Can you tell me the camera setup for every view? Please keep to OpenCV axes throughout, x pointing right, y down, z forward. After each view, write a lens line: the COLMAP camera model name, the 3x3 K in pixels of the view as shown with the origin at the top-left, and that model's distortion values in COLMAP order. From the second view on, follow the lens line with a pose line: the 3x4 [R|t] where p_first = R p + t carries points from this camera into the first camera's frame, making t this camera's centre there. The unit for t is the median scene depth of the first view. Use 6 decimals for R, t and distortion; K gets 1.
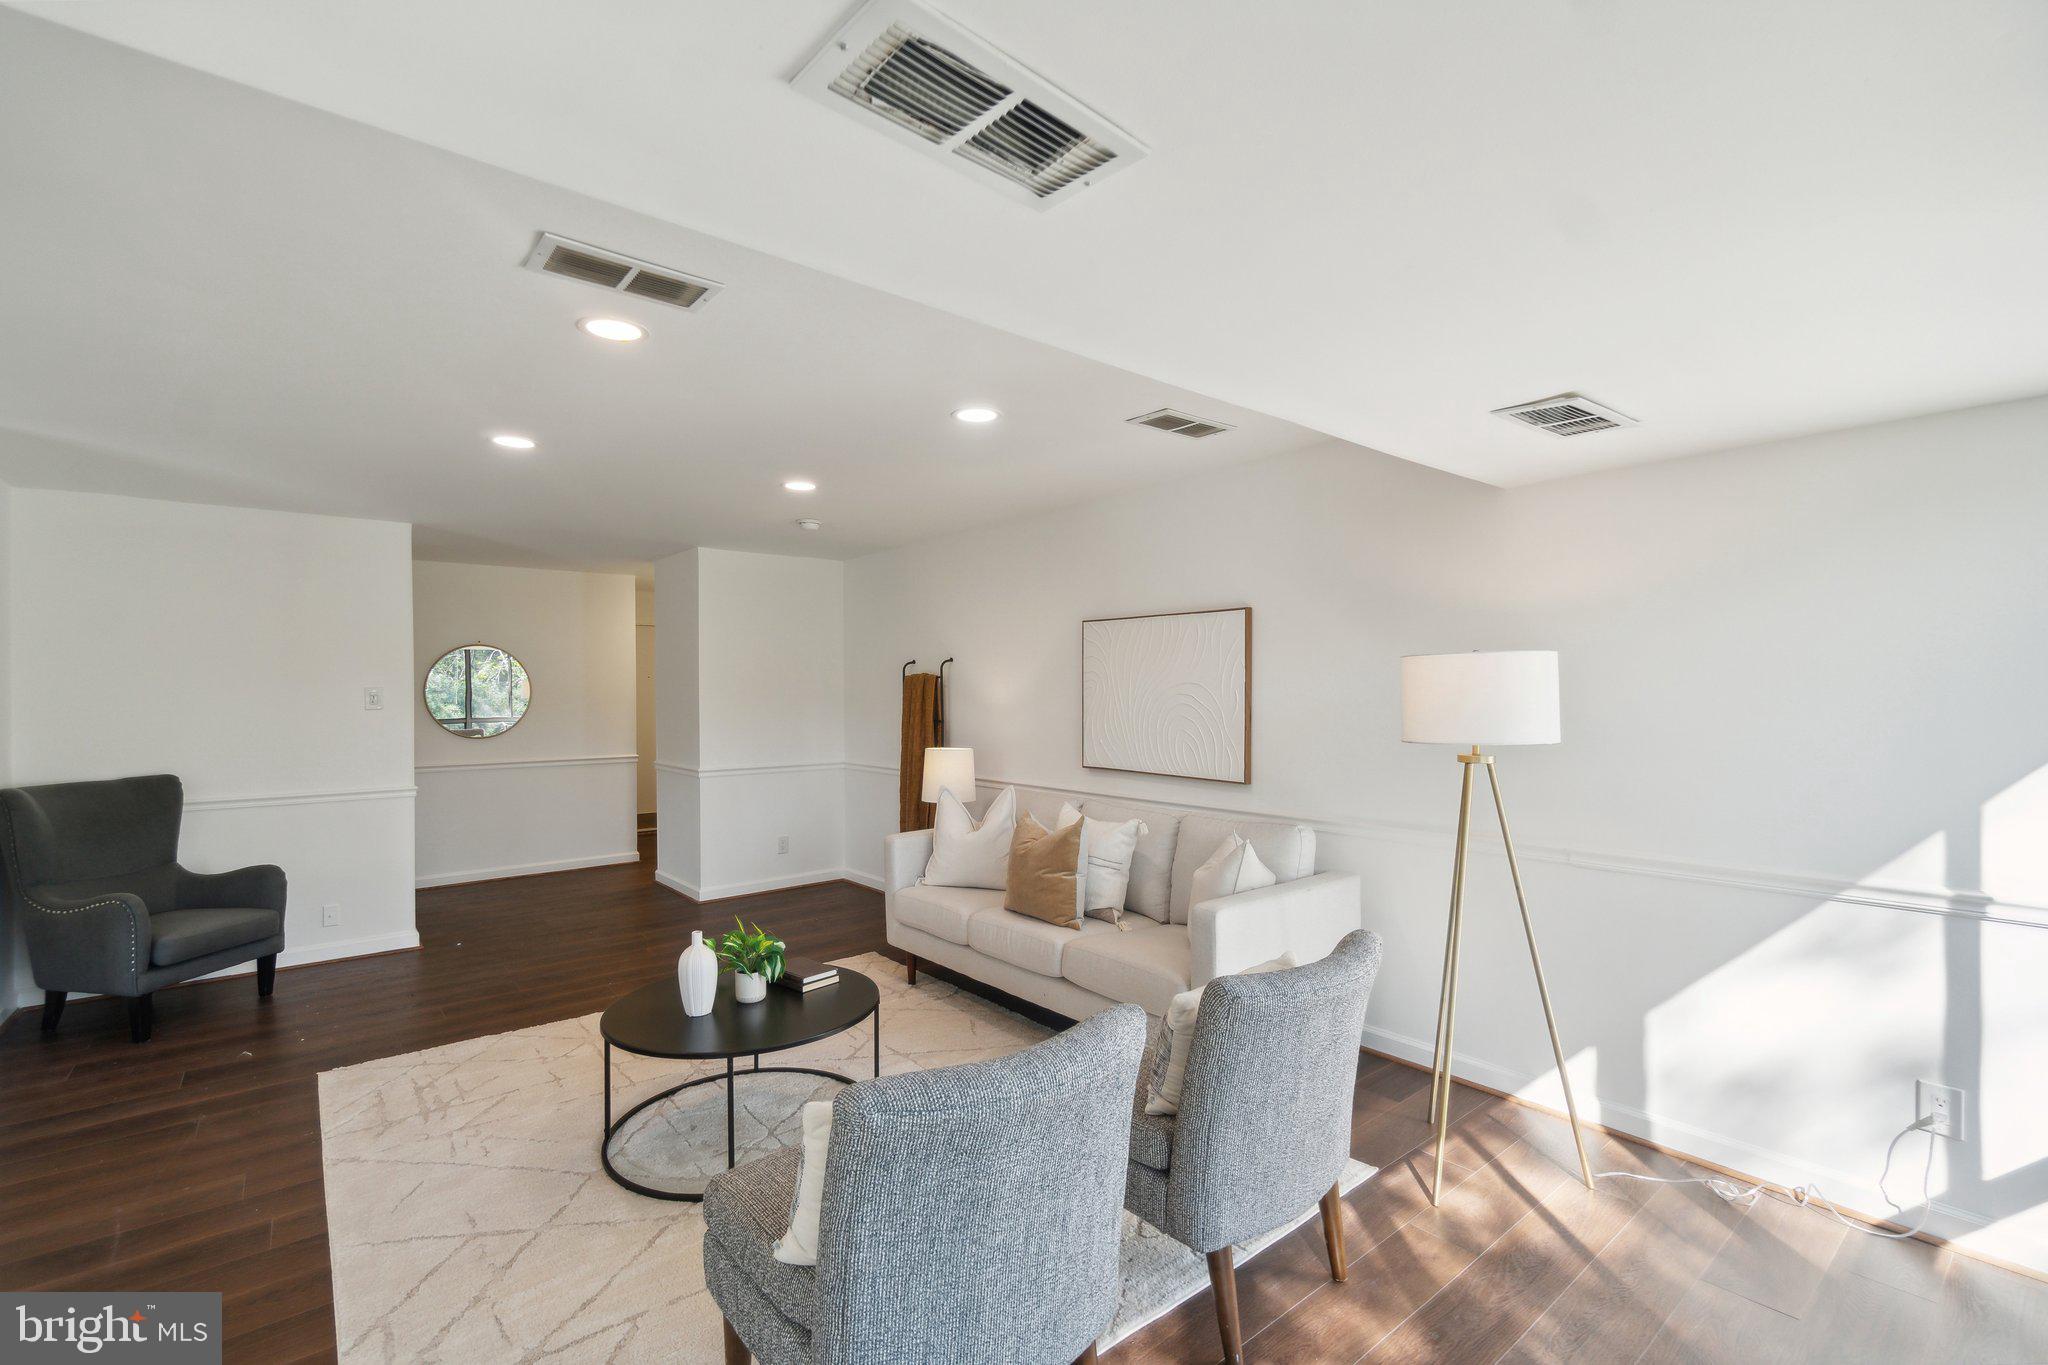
lens RADIAL K [[889.2, 0, 993.4], [0, 889.2, 690.2], [0, 0, 1]] dist [-0.006369, 0.001730]
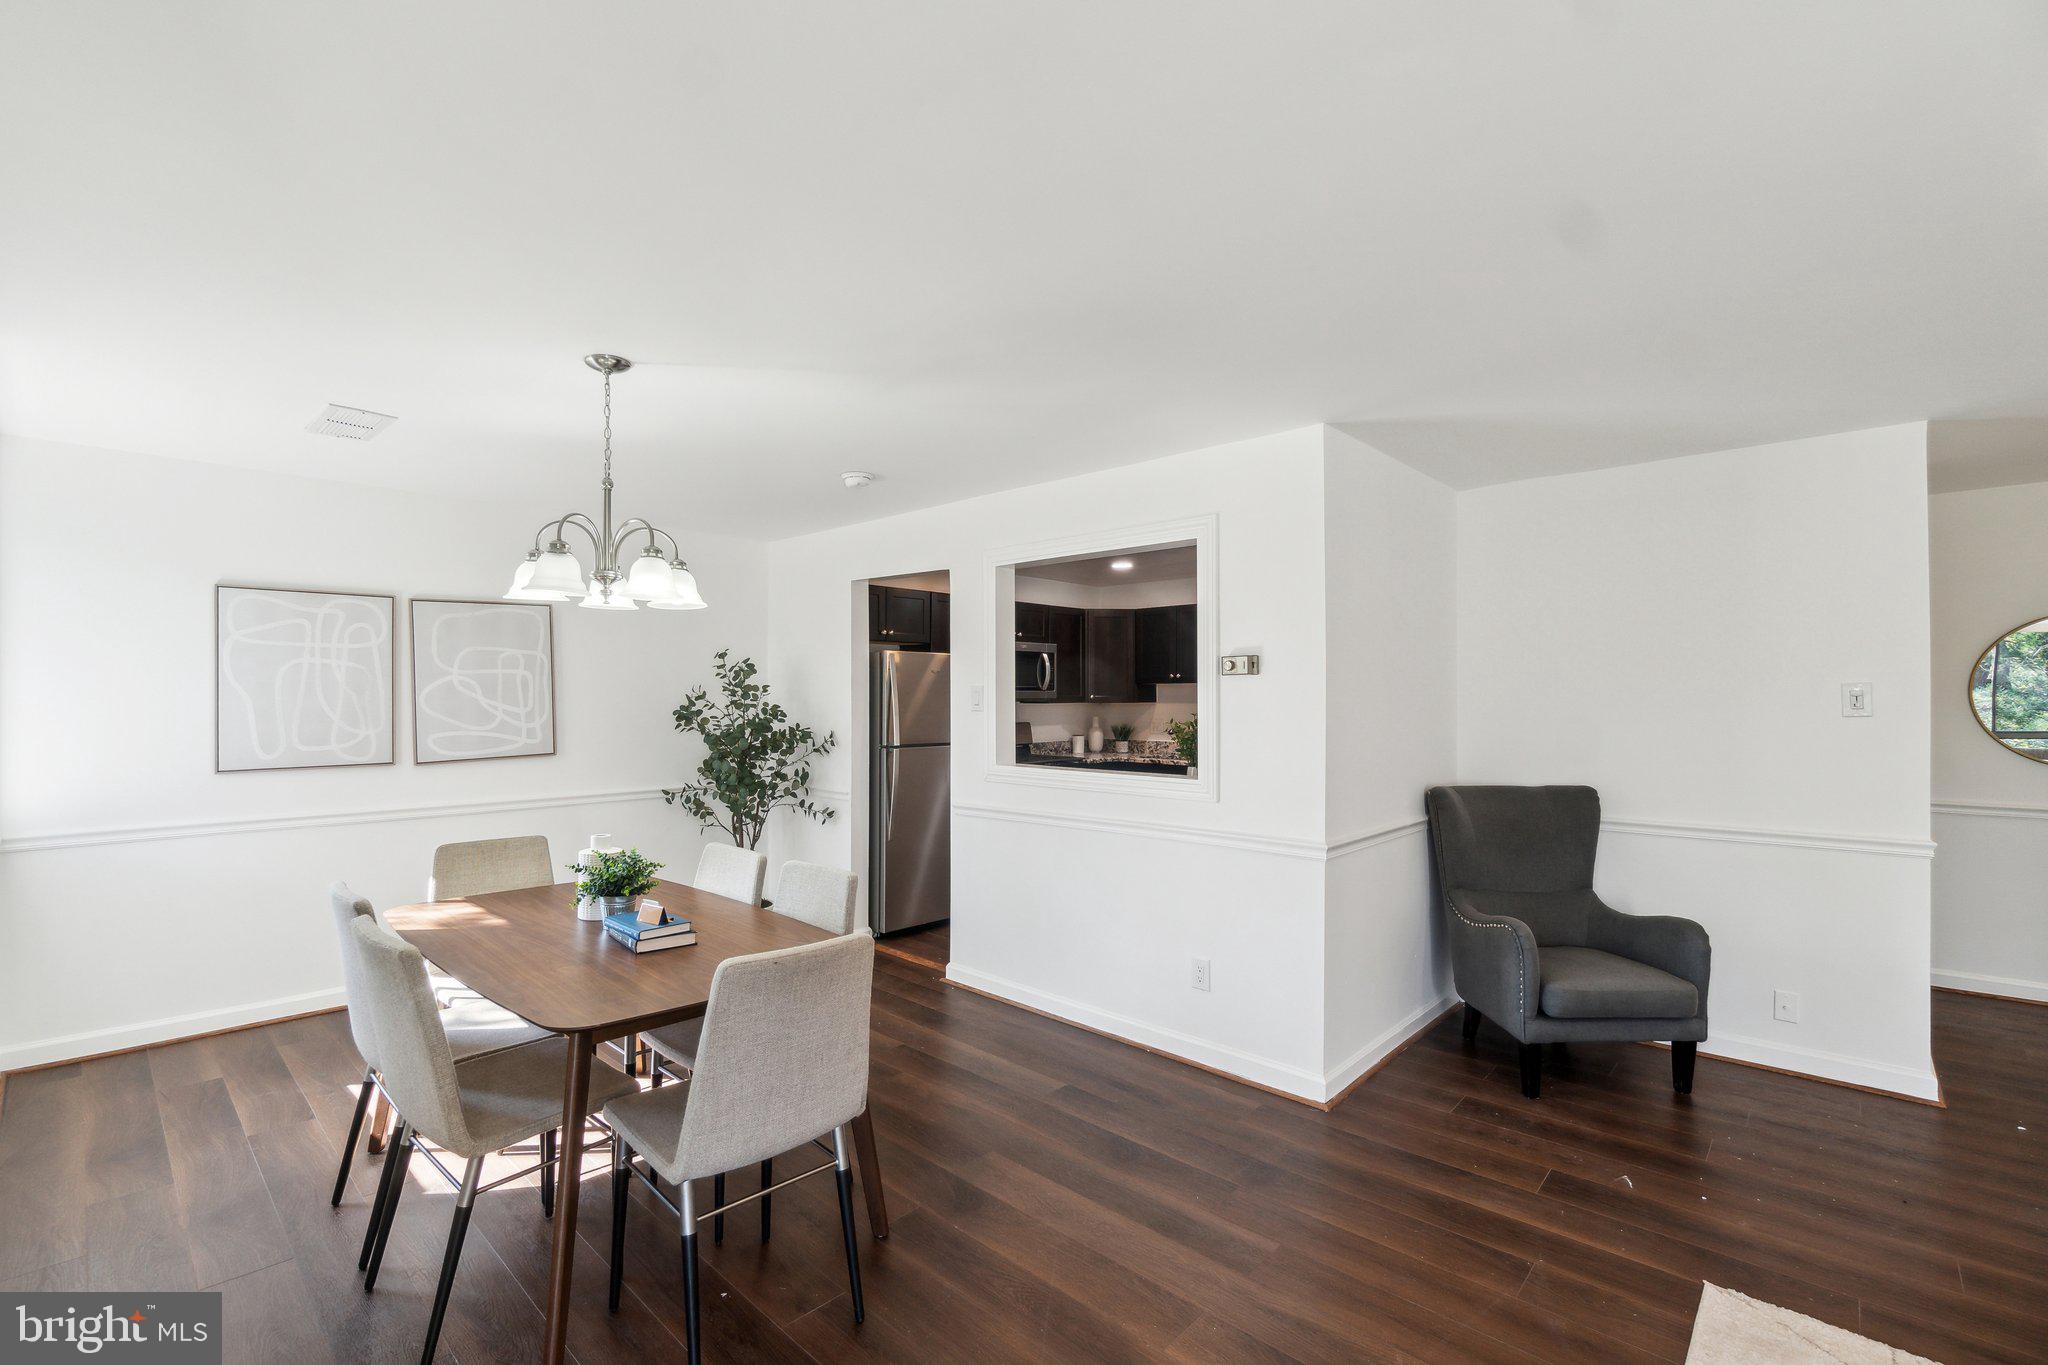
lens RADIAL K [[889.2, 0, 1002.9], [0, 889.2, 692.8], [0, 0, 1]] dist [-0.006369, 0.001730]
pose [[0.147957, -0.001275, -0.988993, -0.167128], [0.003161, 0.999995, -0.000816, 0.002766], [0.988989, -0.003006, 0.147960, 0.329931]]
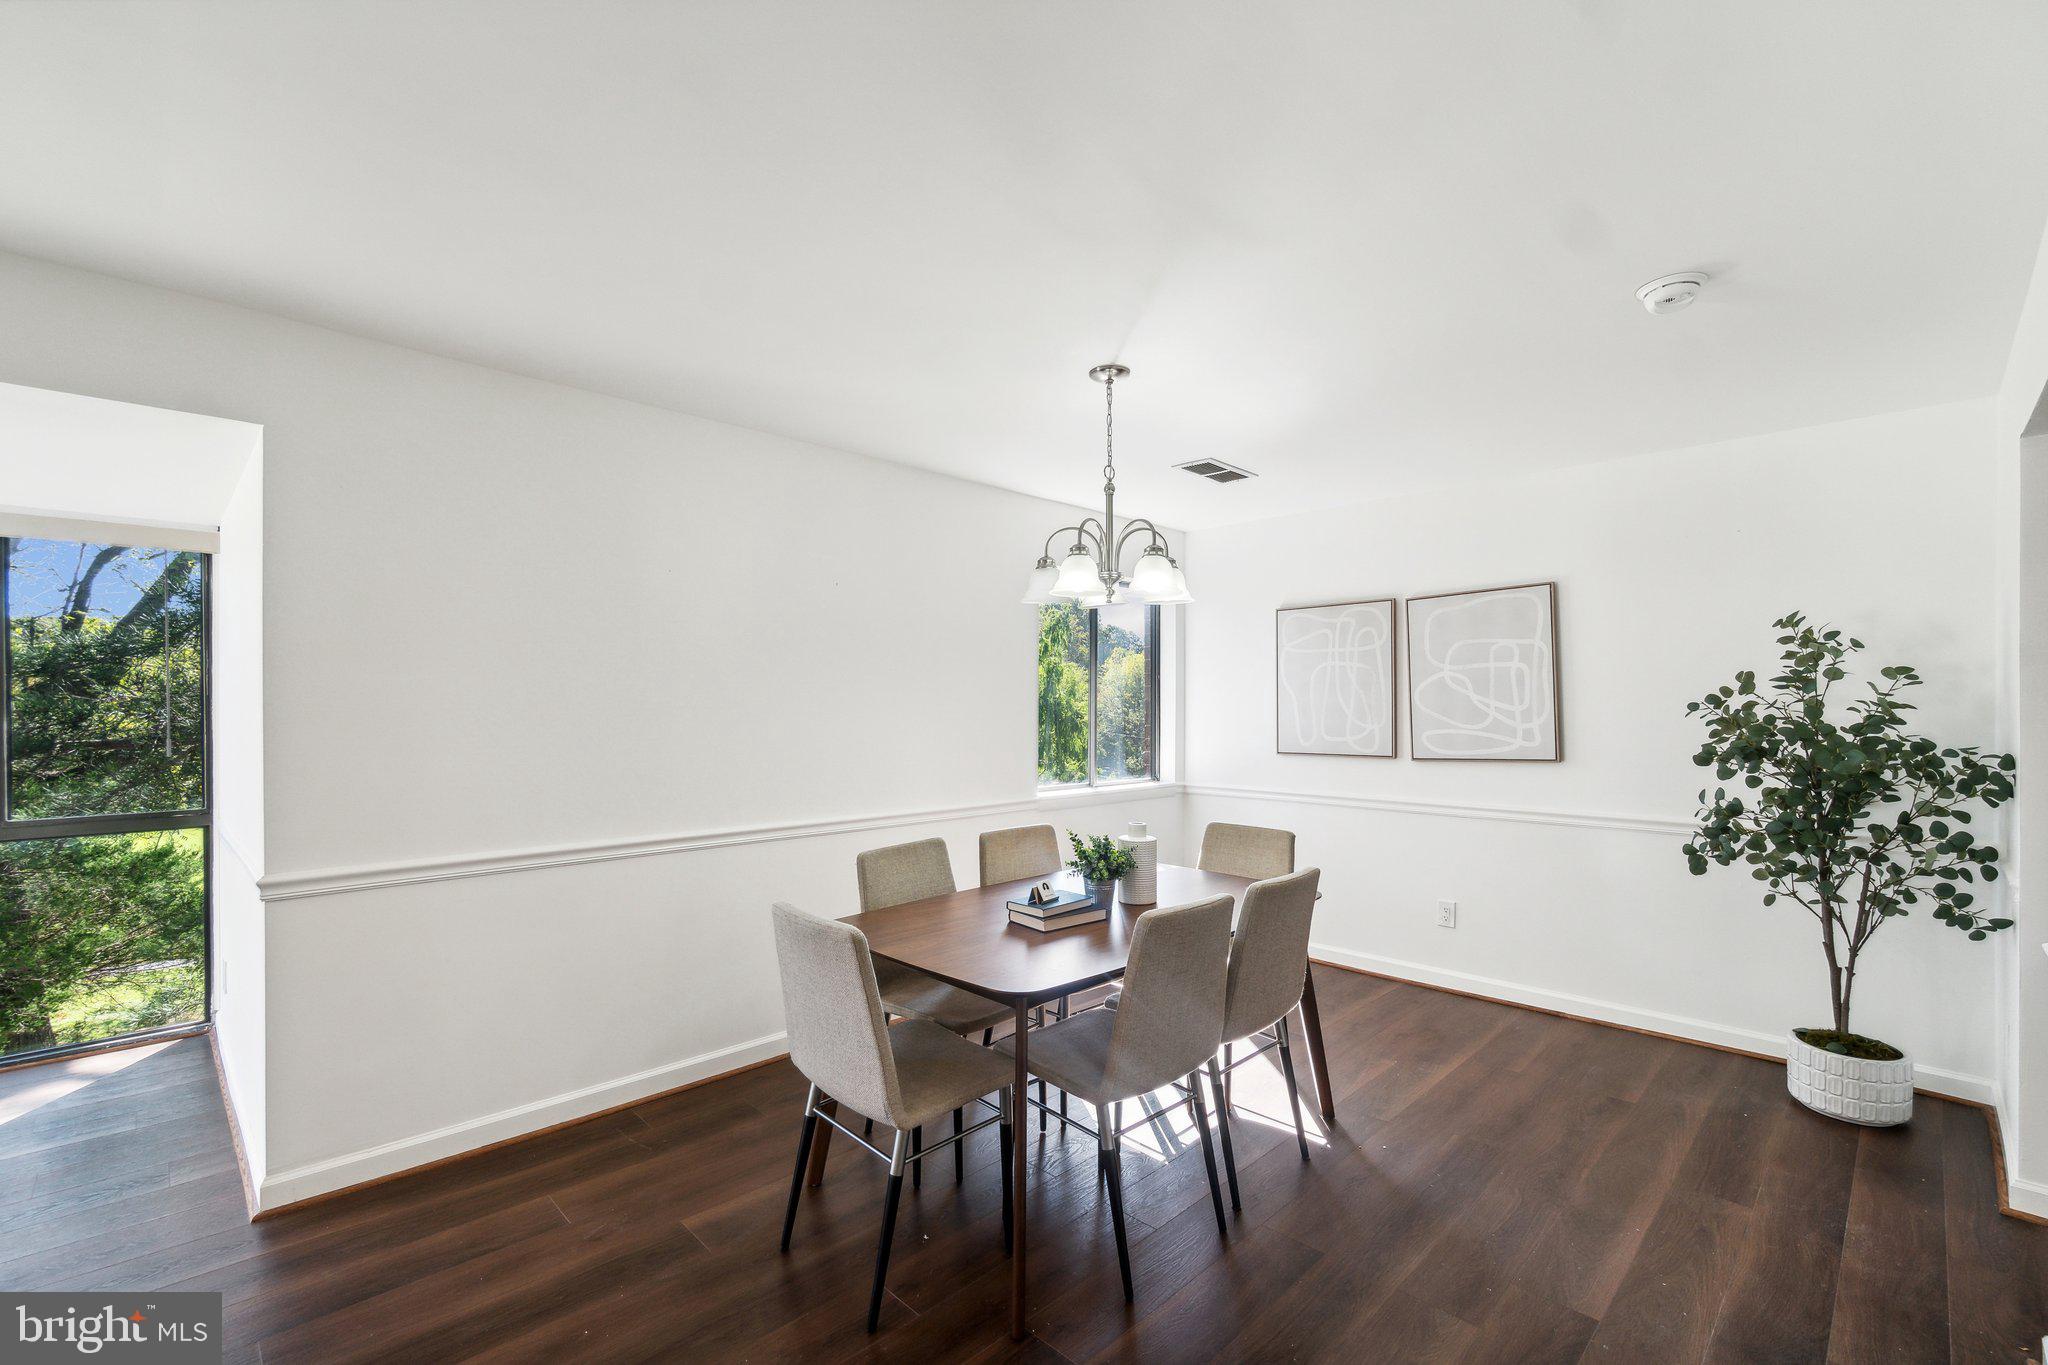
lens RADIAL K [[889.2, 0, 1004.6], [0, 889.2, 707.6], [0, 0, 1]] dist [-0.006369, 0.001730]
pose [[-0.994800, 0.007250, -0.101593, -0.698736], [0.007278, 0.999974, 0.000097, 0.017140], [0.101591, -0.000643, -0.994826, 0.816774]]
